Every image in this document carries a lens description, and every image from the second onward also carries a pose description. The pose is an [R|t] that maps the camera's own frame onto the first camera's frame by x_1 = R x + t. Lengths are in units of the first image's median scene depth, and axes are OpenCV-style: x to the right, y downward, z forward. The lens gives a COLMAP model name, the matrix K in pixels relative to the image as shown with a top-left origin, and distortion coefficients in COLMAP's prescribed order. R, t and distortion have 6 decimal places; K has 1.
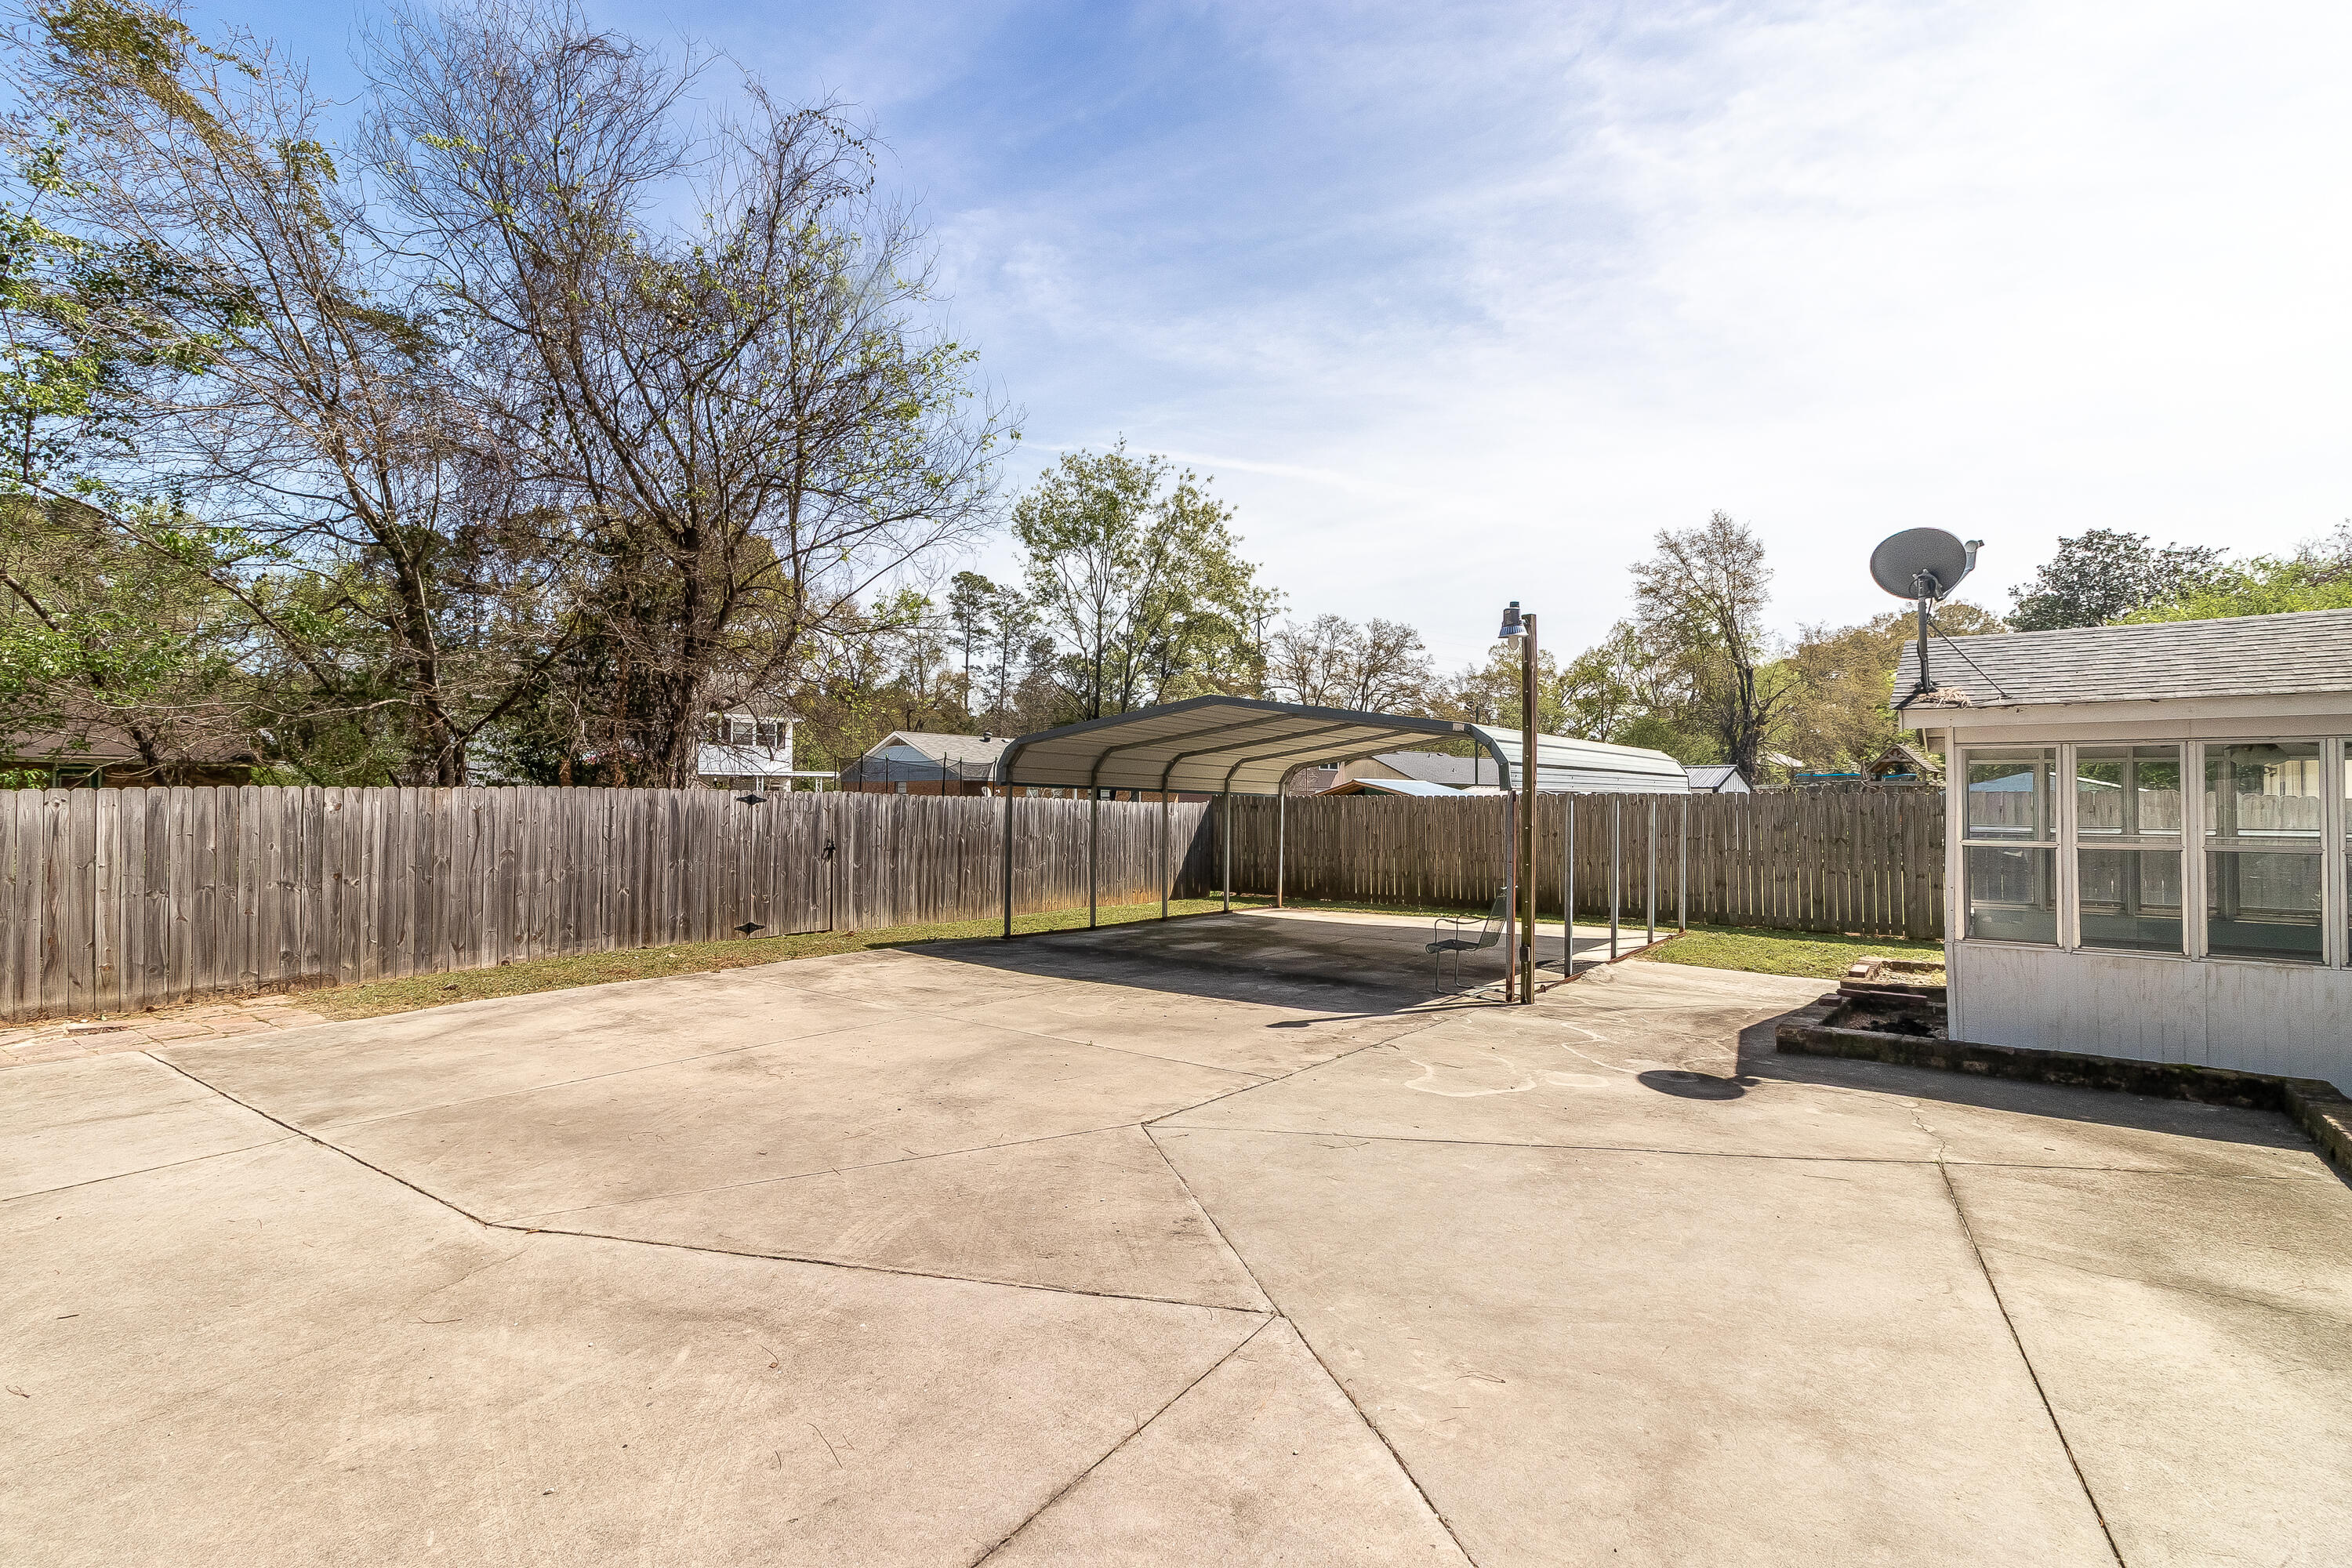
lens RADIAL K [[1106.5, 0, 1176.0], [0, 1106.5, 782.5], [0, 0, 1]] dist [0.001691, 0.000179]
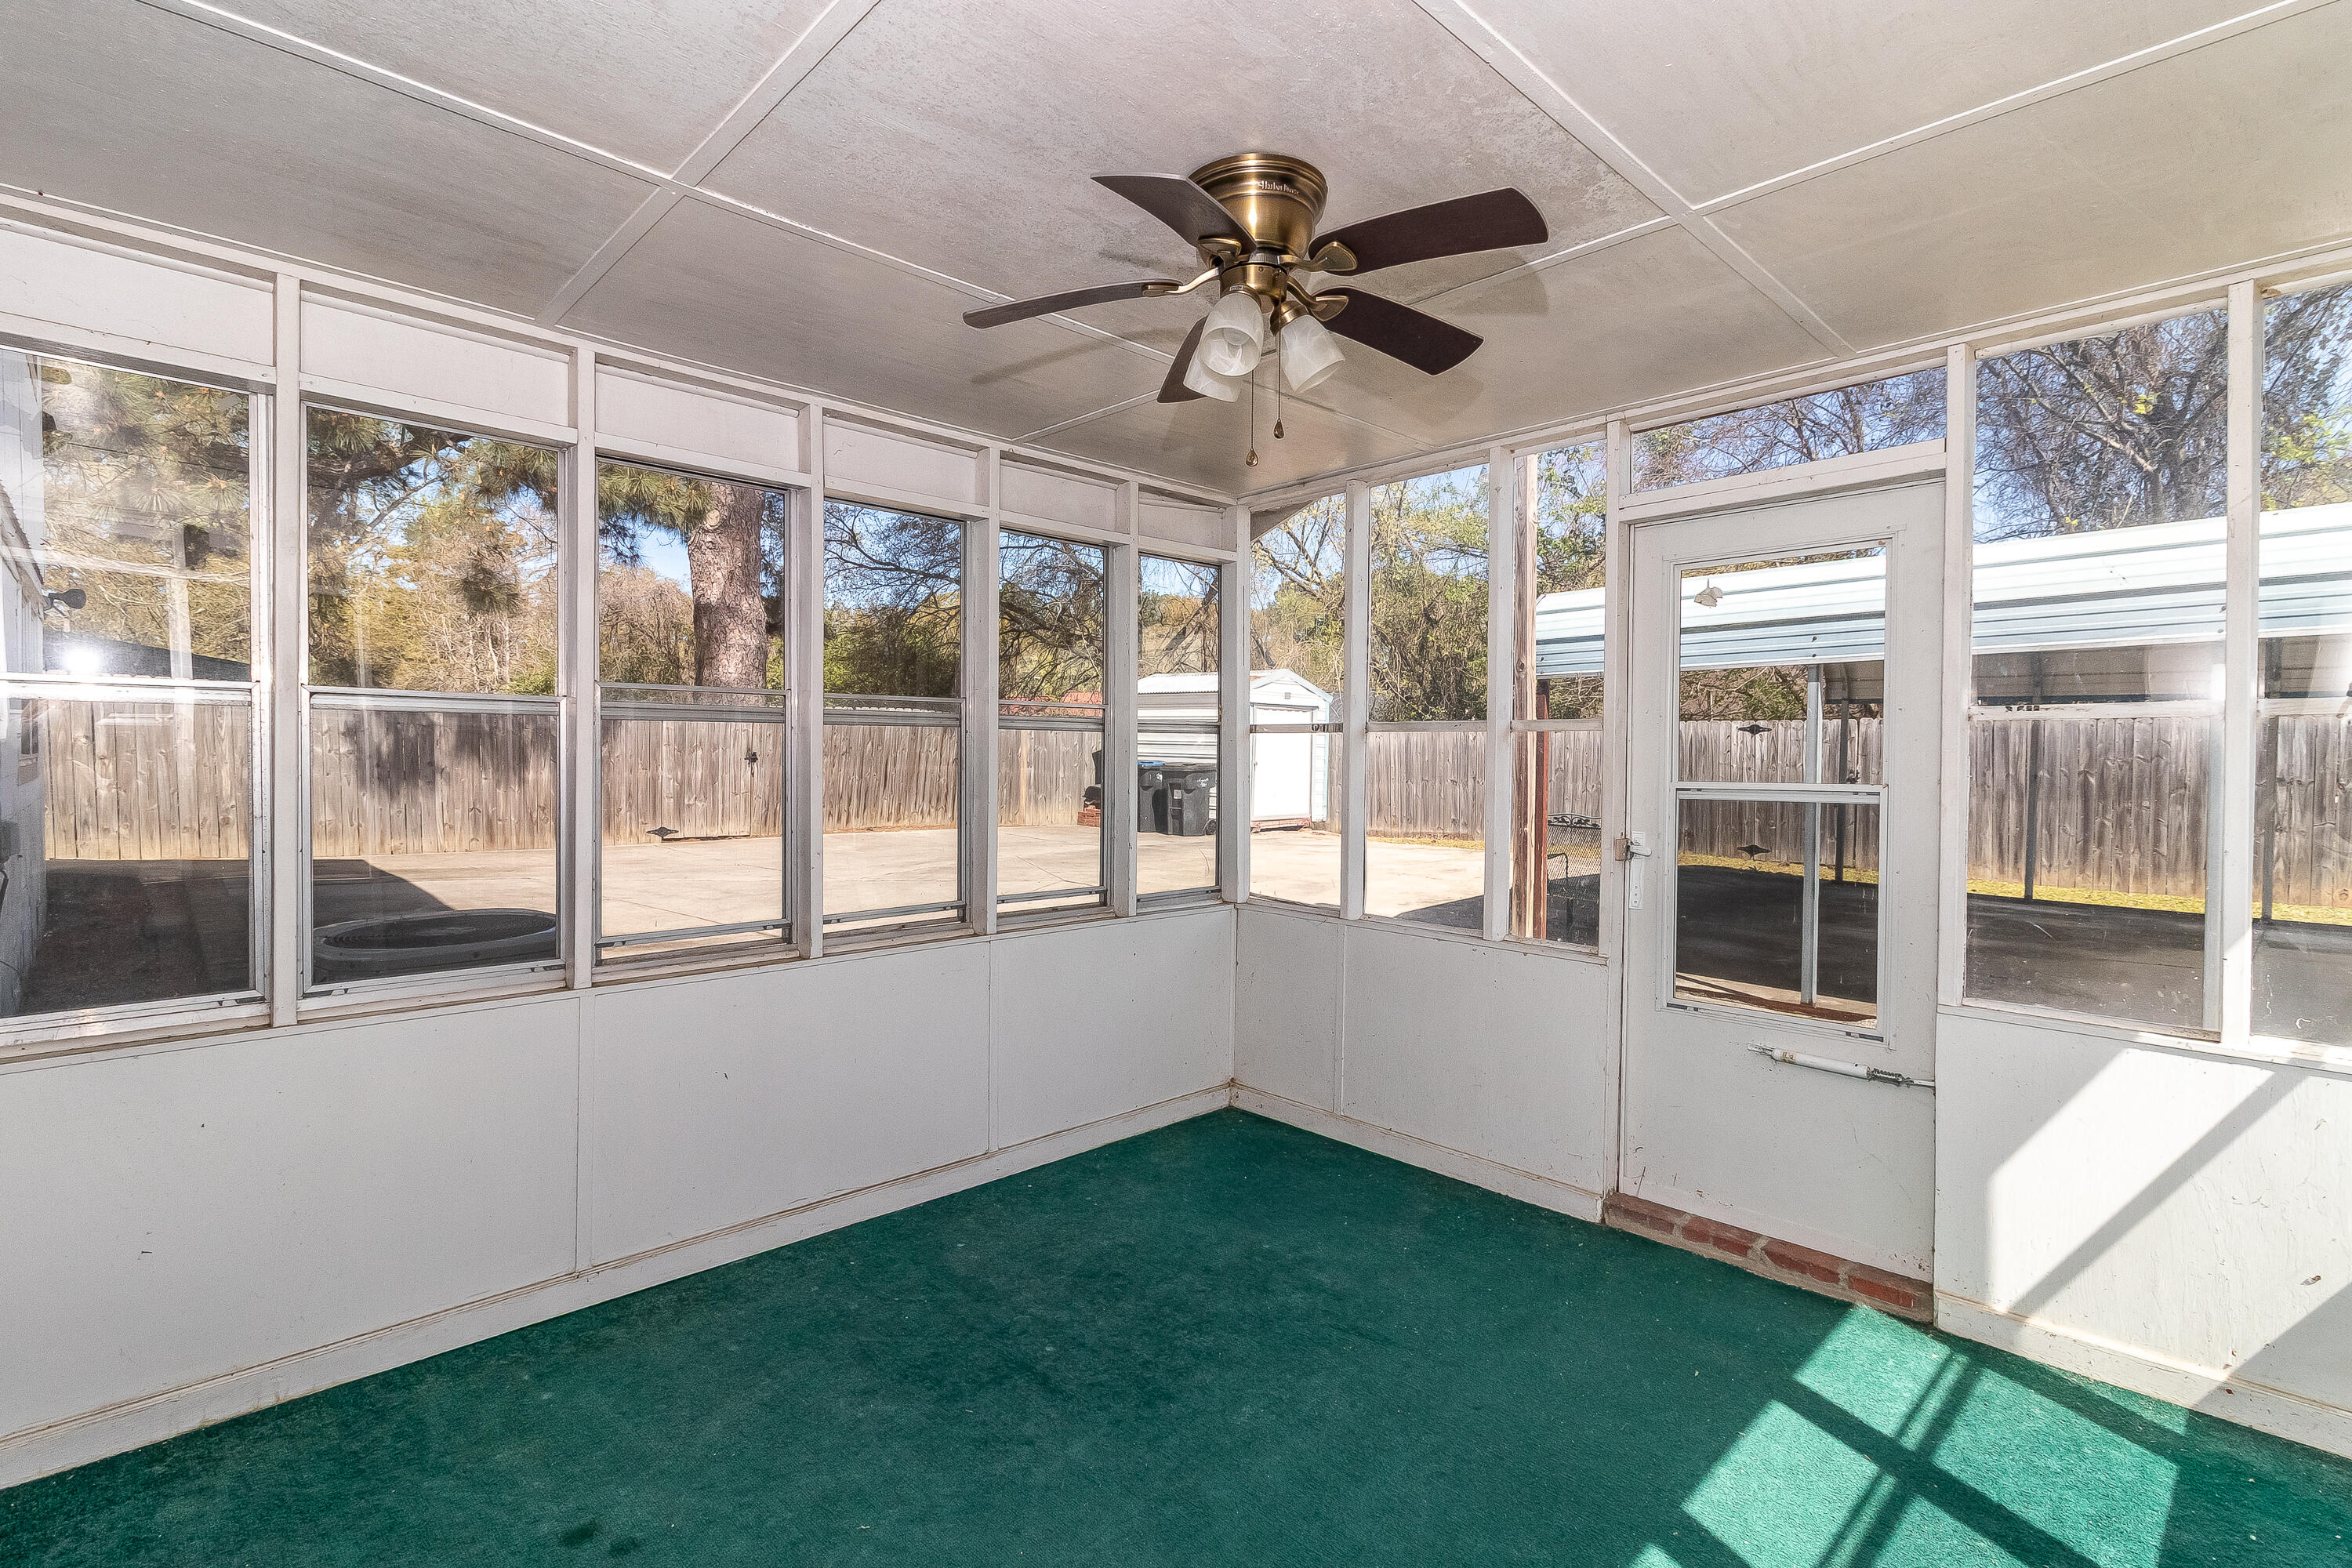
lens RADIAL K [[1106.5, 0, 1179.2], [0, 1106.5, 778.1], [0, 0, 1]] dist [0.001691, 0.000179]
pose [[-0.190805, 0.010463, -0.981572, 0.907535], [0.007250, 0.999931, 0.009250, 0.056933], [0.981601, -0.005352, -0.190867, 0.778394]]
